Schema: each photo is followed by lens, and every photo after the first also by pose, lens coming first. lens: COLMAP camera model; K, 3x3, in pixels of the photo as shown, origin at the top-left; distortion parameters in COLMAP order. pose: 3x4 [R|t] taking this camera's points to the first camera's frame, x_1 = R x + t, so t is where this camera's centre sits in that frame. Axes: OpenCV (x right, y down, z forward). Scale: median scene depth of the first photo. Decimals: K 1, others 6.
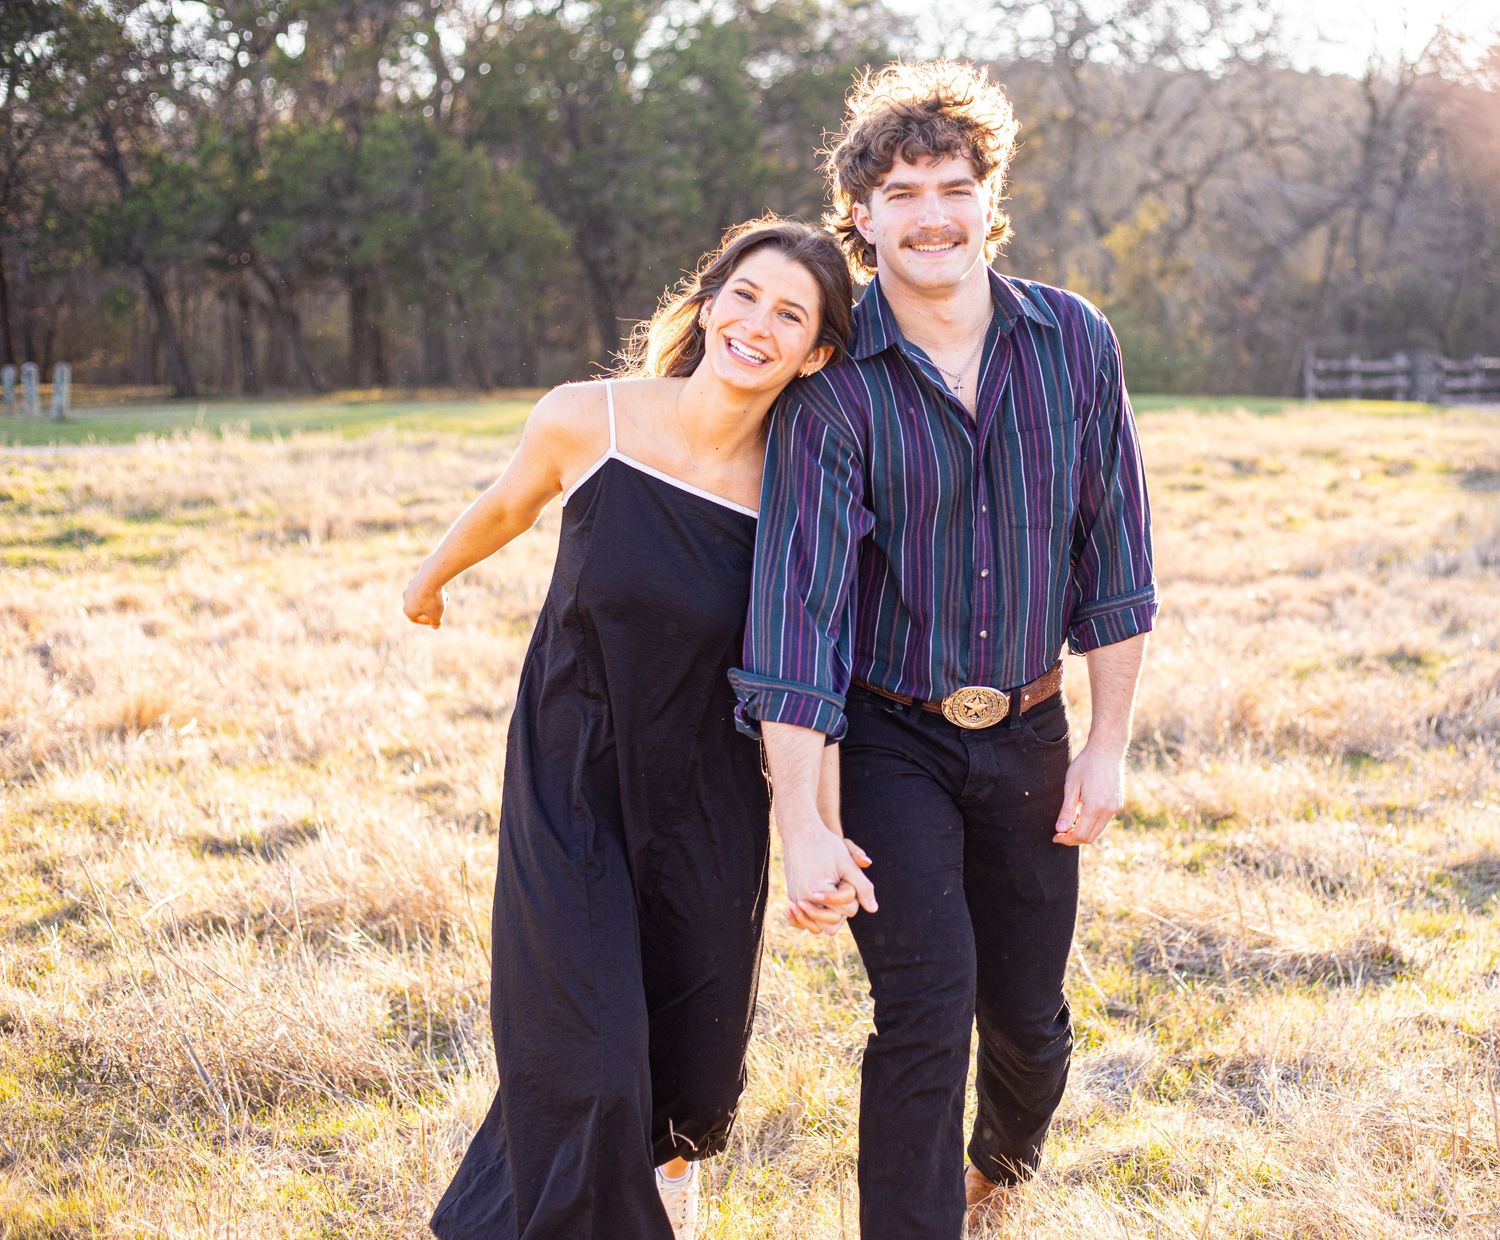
lens RADIAL K [[2520.3, 0, 750.0], [0, 2520.3, 620.0], [0, 0, 1]] dist [-0.027983, -0.197328]
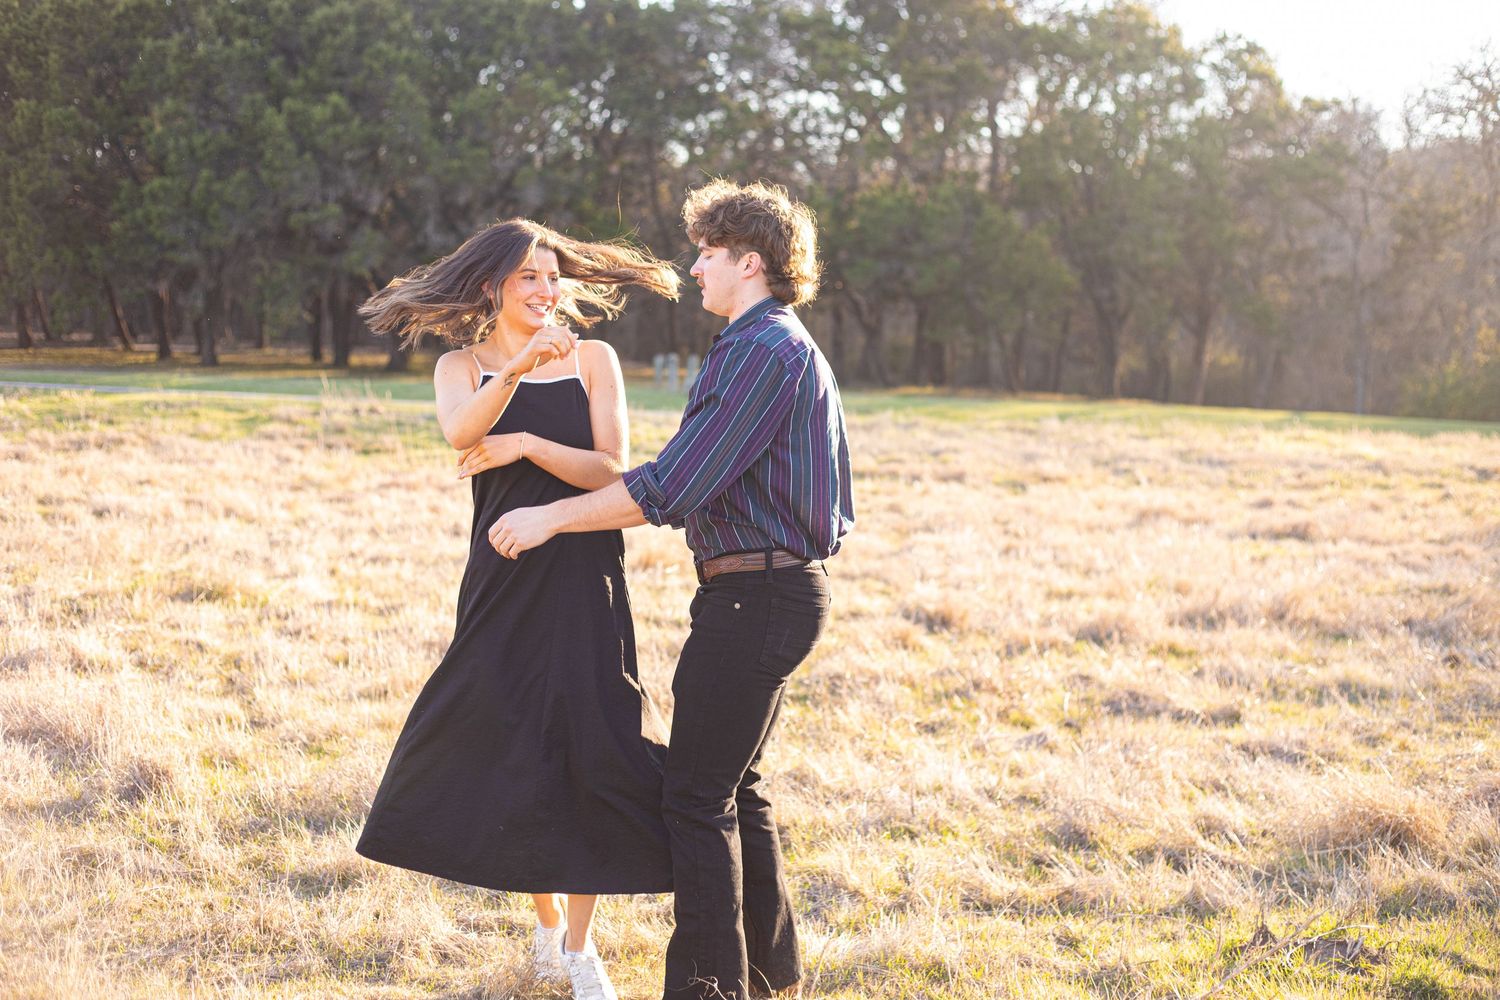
lens RADIAL K [[2219.4, 0, 750.0], [0, 2219.4, 500.0], [0, 0, 1]] dist [-0.085299, -0.054640]
pose [[0.961203, 0.066234, -0.267774, 0.082142], [-0.077720, 0.996445, -0.032514, 0.014416], [0.264668, 0.052064, 0.962933, -0.160285]]
